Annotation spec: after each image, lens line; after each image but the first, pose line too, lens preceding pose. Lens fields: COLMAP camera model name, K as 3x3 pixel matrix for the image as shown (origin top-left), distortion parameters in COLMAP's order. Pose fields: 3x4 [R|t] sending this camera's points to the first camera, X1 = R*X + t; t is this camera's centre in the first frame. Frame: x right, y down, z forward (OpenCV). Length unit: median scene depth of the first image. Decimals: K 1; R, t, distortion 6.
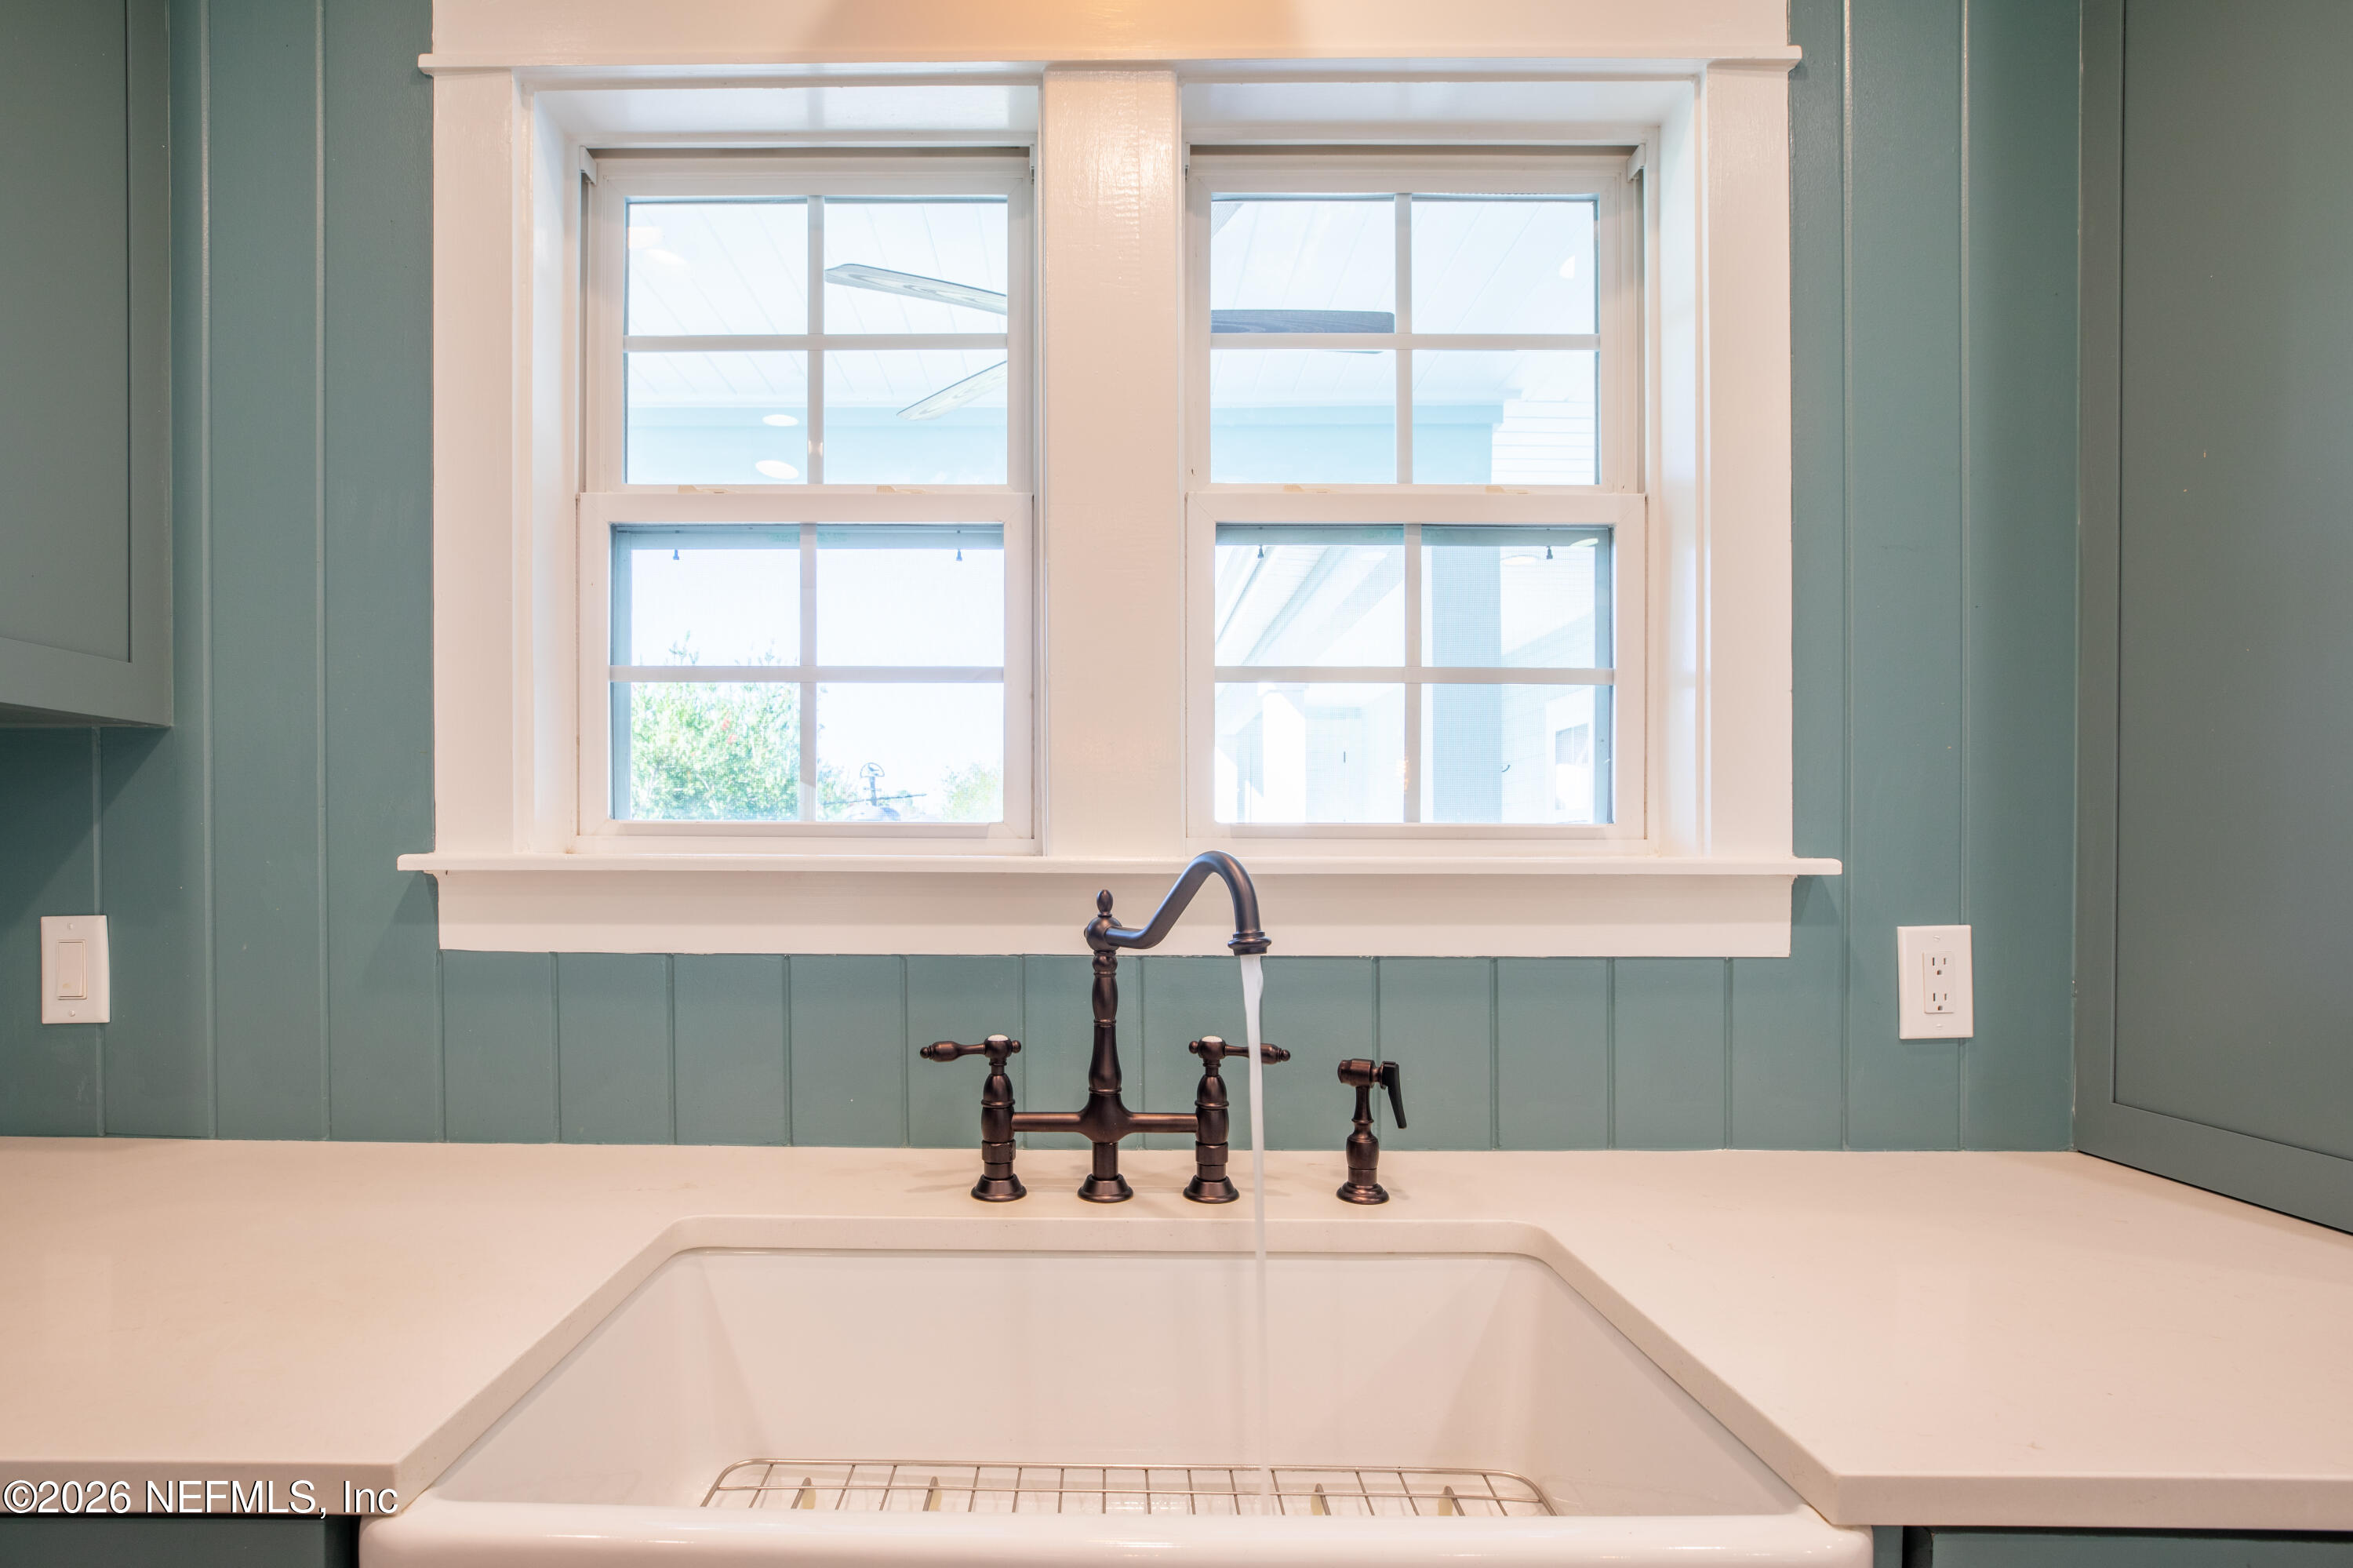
lens RADIAL K [[1114.4, 0, 1063.2], [0, 1114.4, 870.6], [0, 0, 1]] dist [-0.044808, 0.013033]
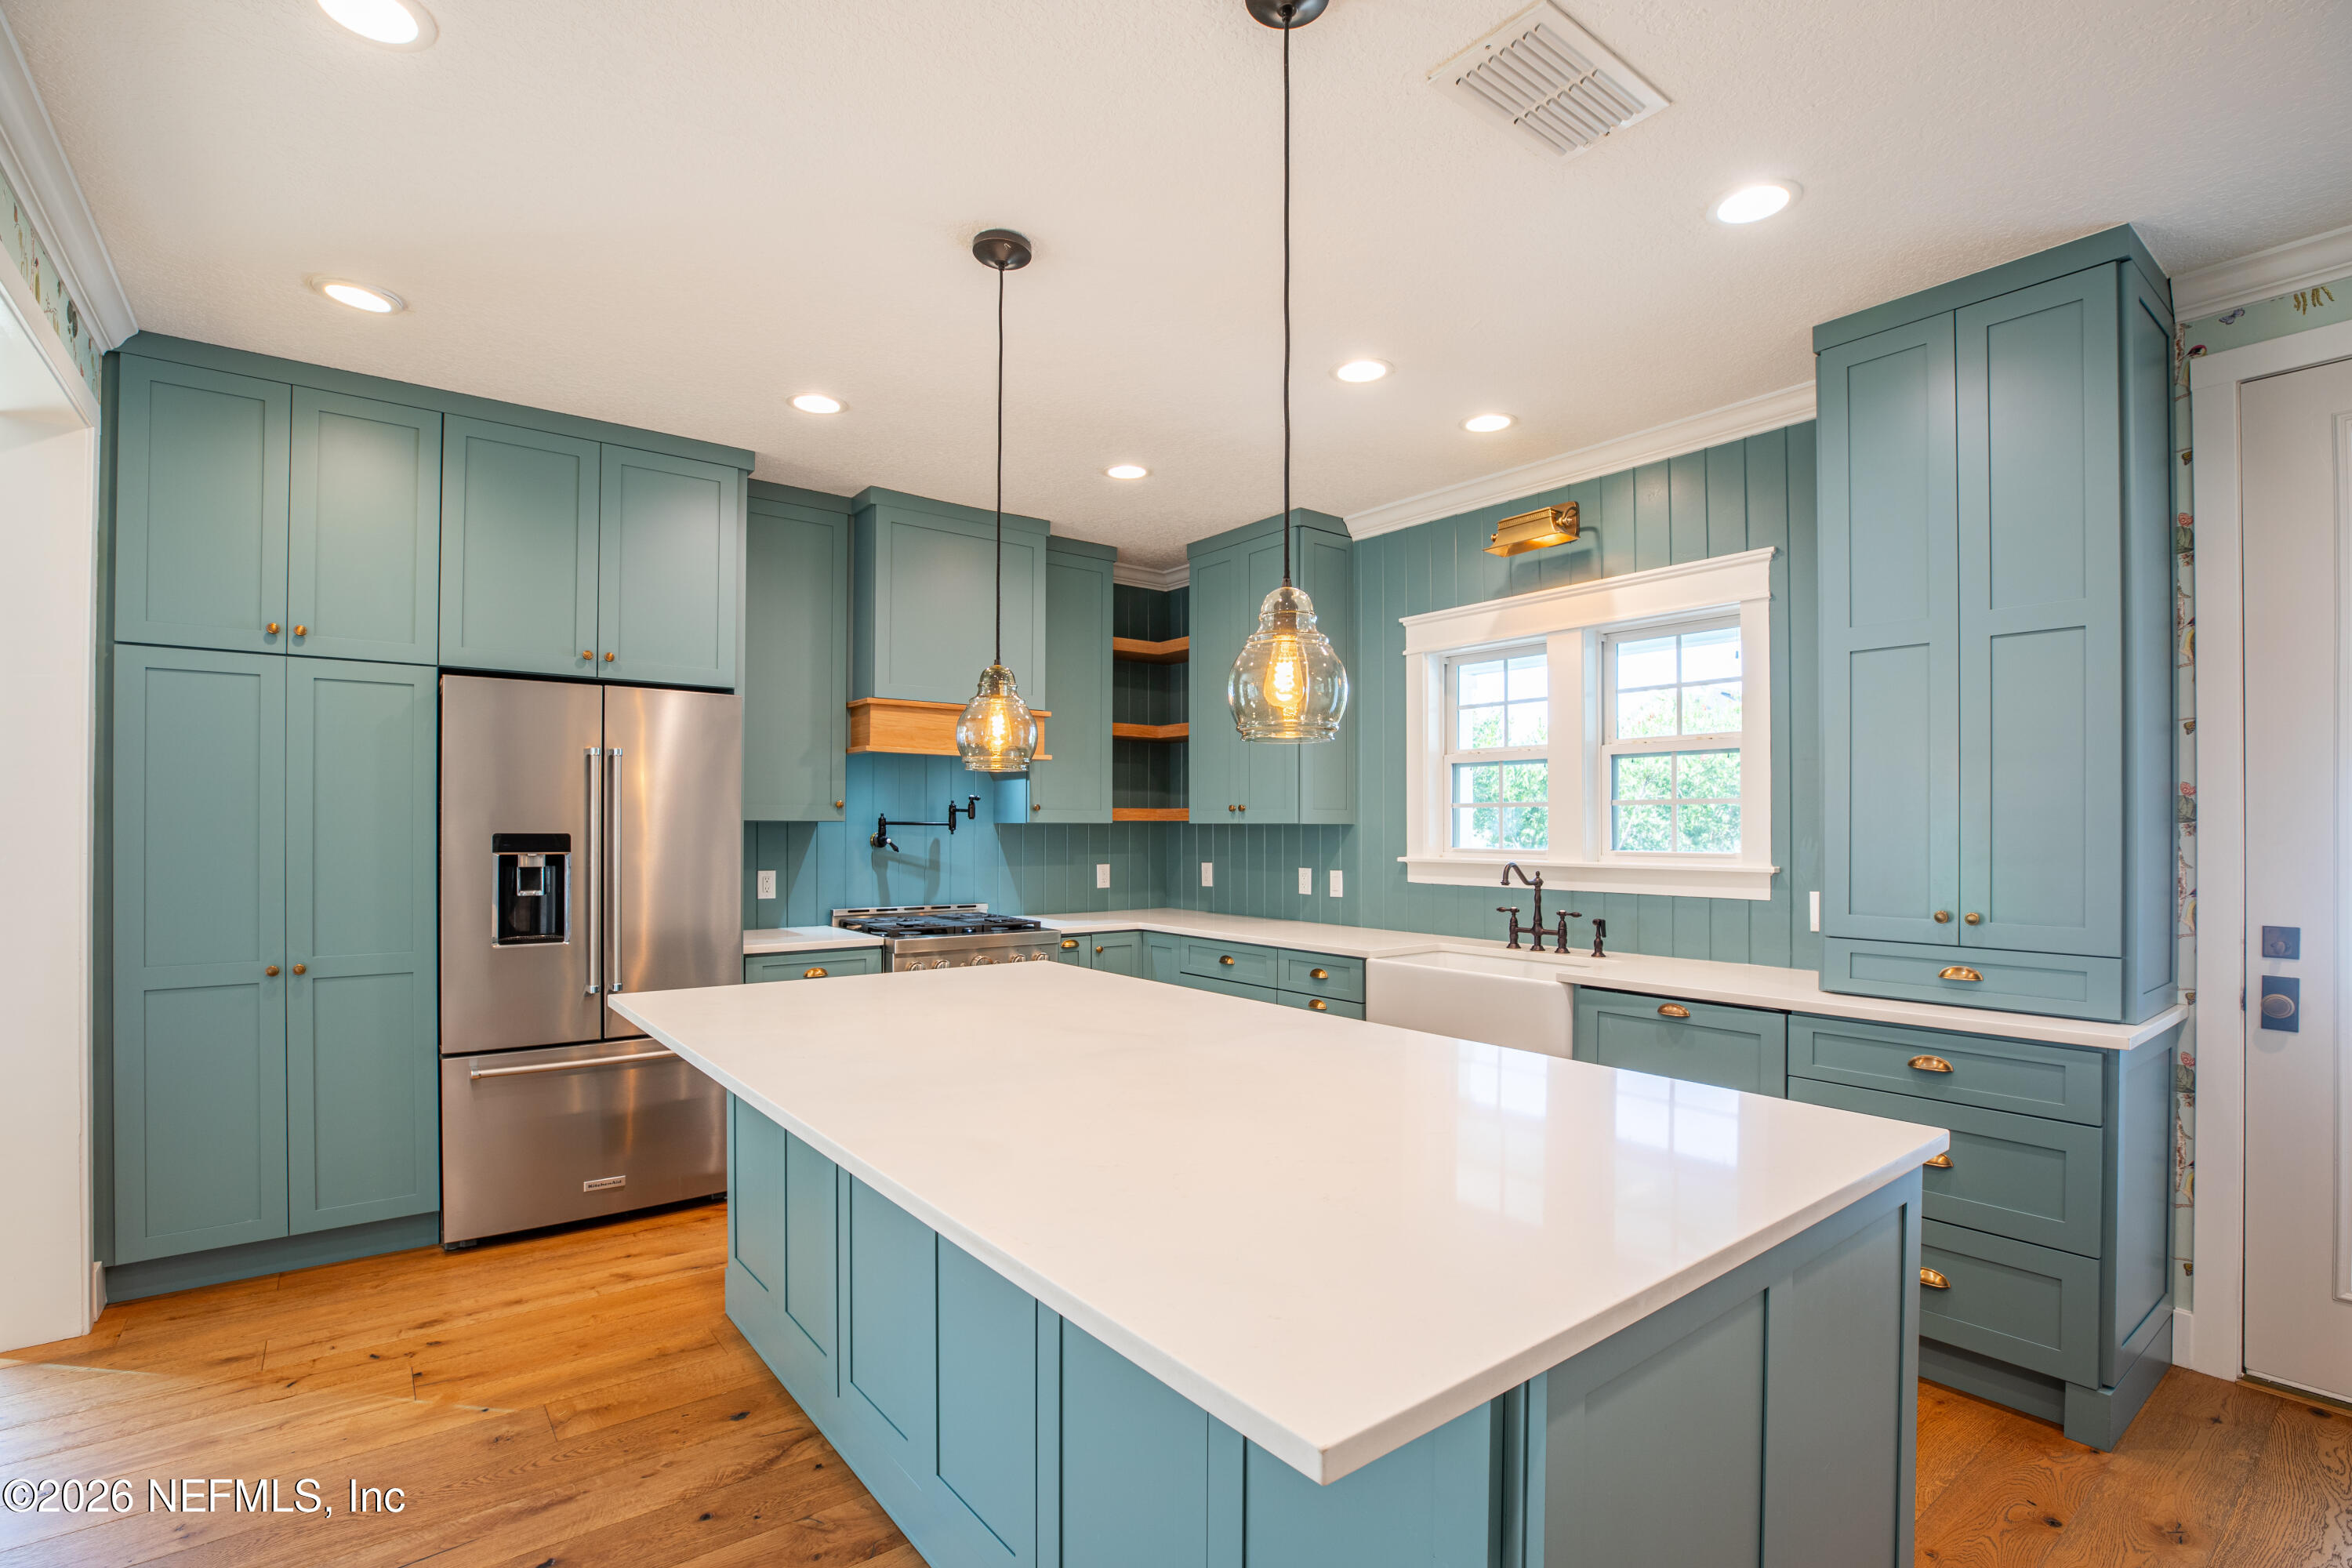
lens RADIAL K [[1113.9, 0, 1202.4], [0, 1113.9, 828.9], [0, 0, 1]] dist [-0.044808, 0.013033]
pose [[0.648098, -0.000822, -0.761556, 1.944366], [-0.008150, 0.999935, -0.008014, -0.077004], [0.761513, 0.011400, 0.648049, -2.091020]]
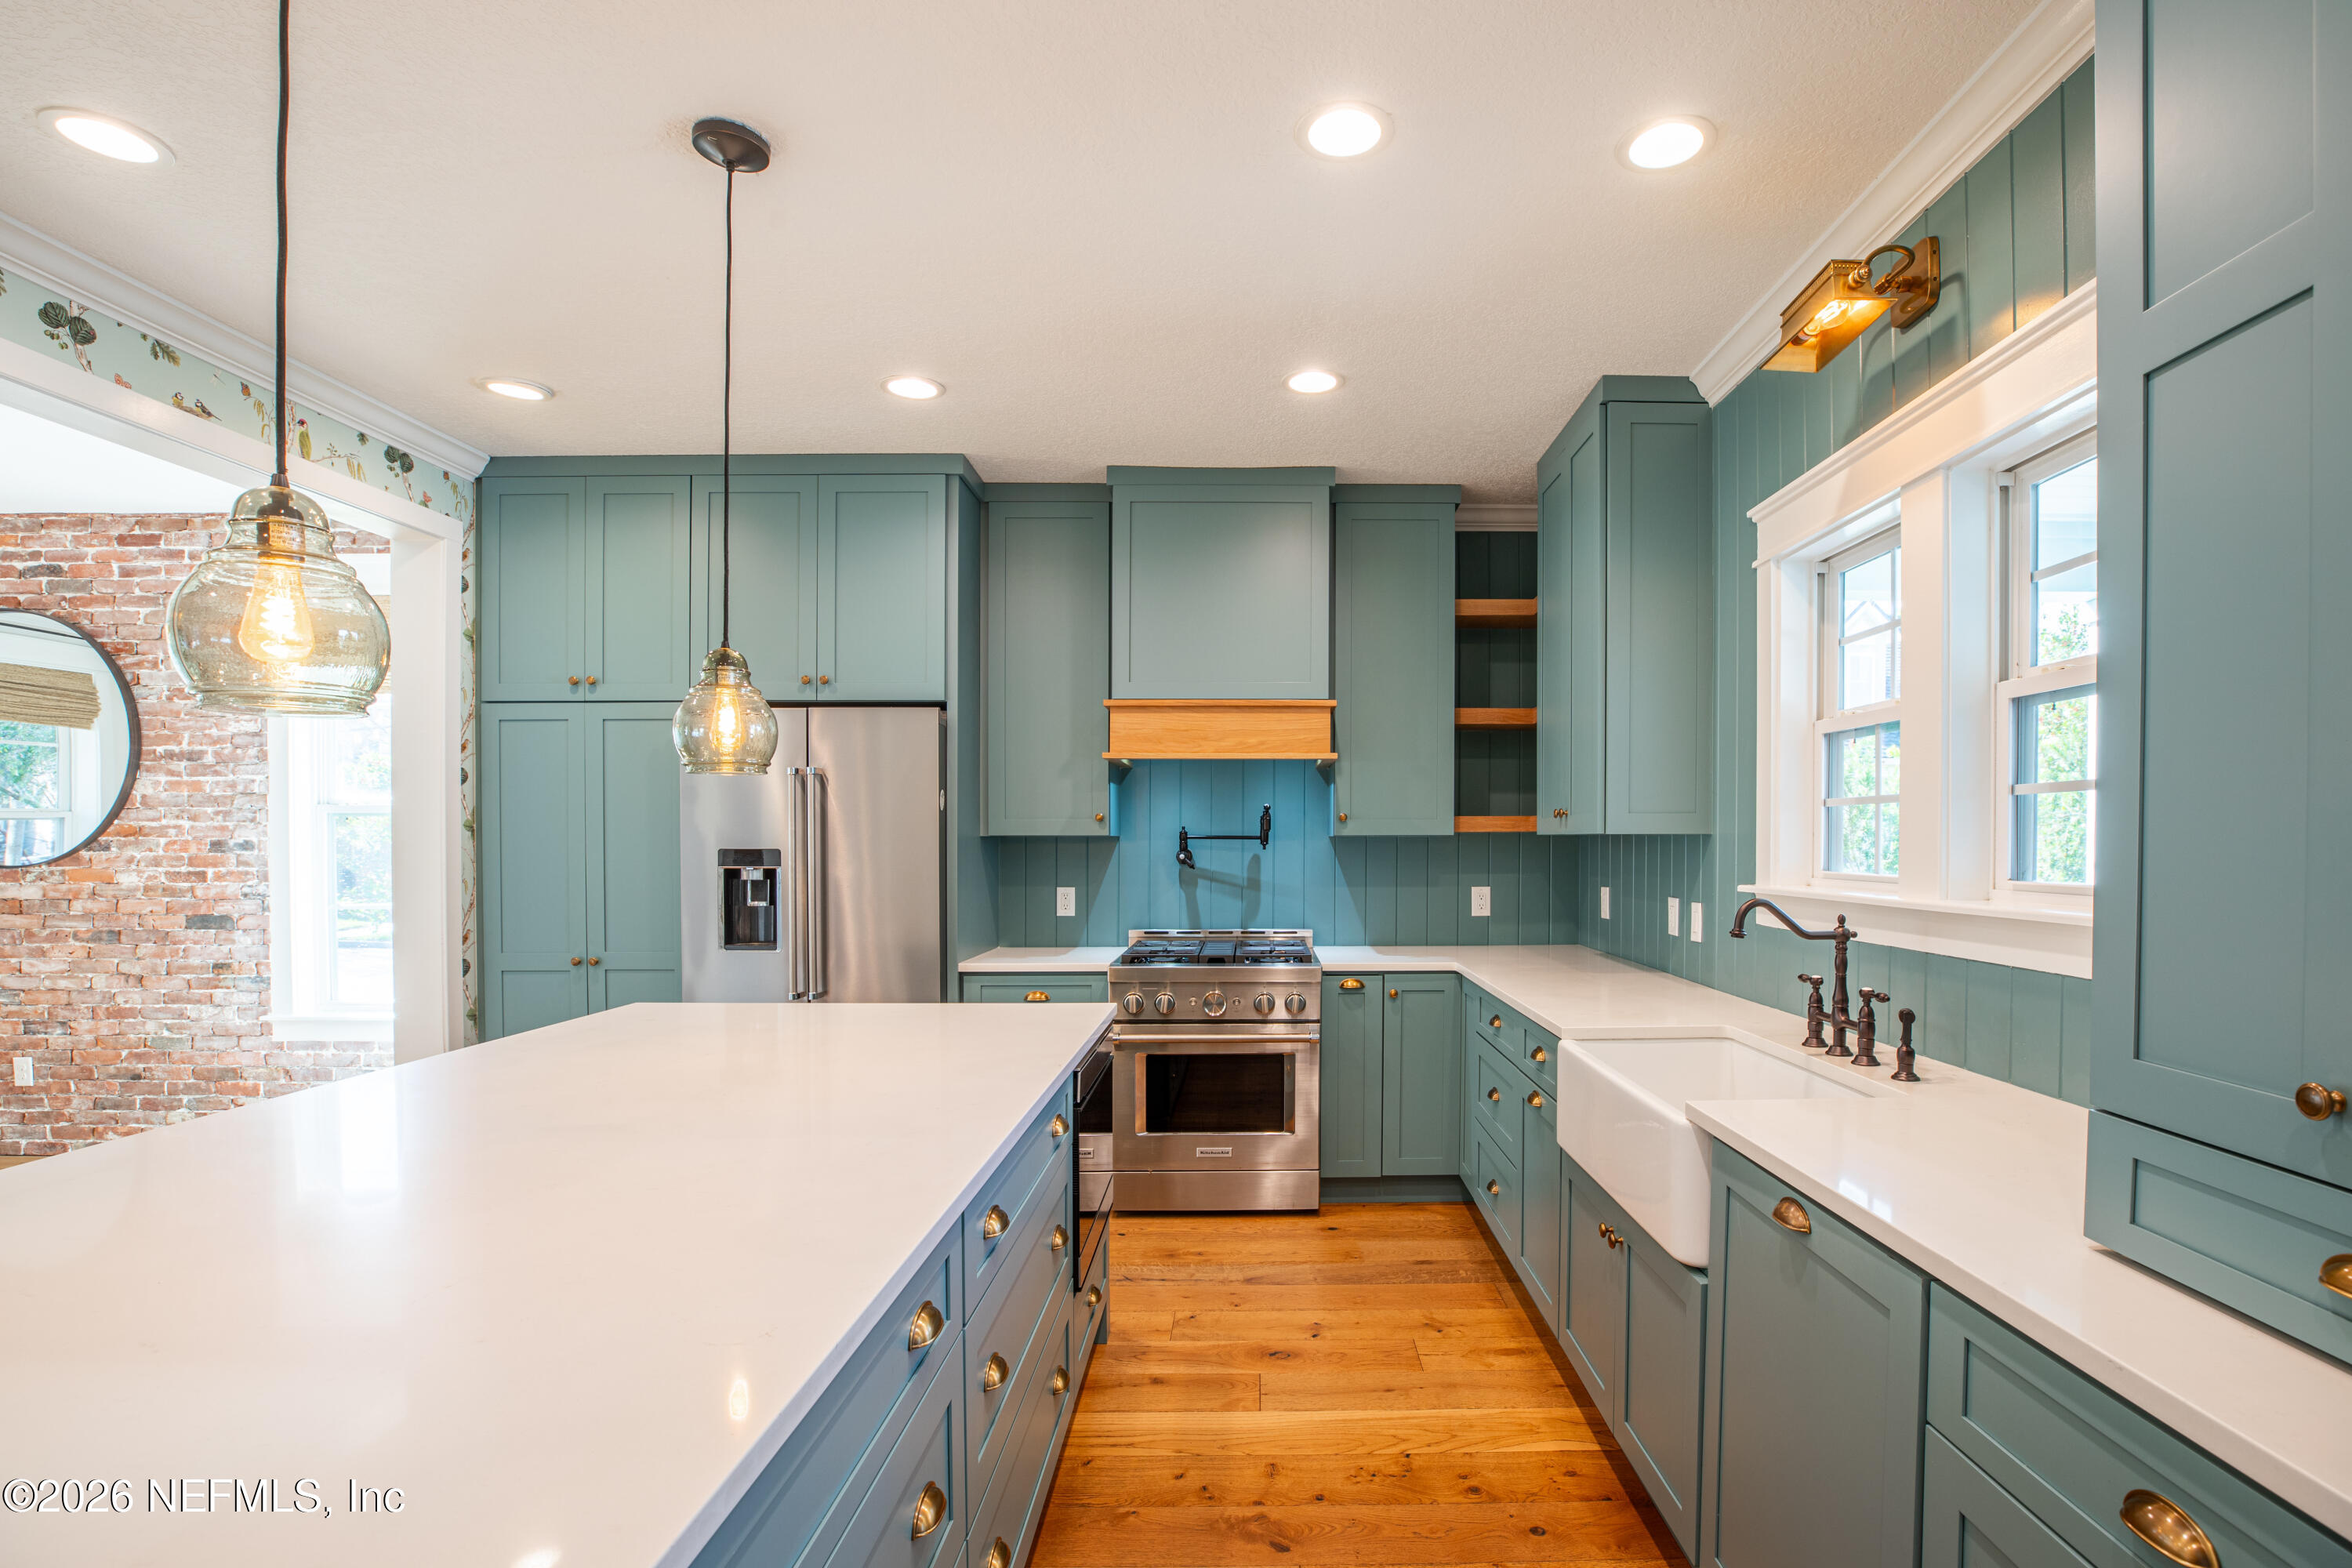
lens RADIAL K [[1113.9, 0, 1265.6], [0, 1113.9, 867.9], [0, 0, 1]] dist [-0.044808, 0.013033]
pose [[0.050834, 0.023104, -0.998440, 1.828437], [-0.009207, 0.999701, 0.022665, -0.104425], [0.998665, 0.008040, 0.051032, -0.246089]]
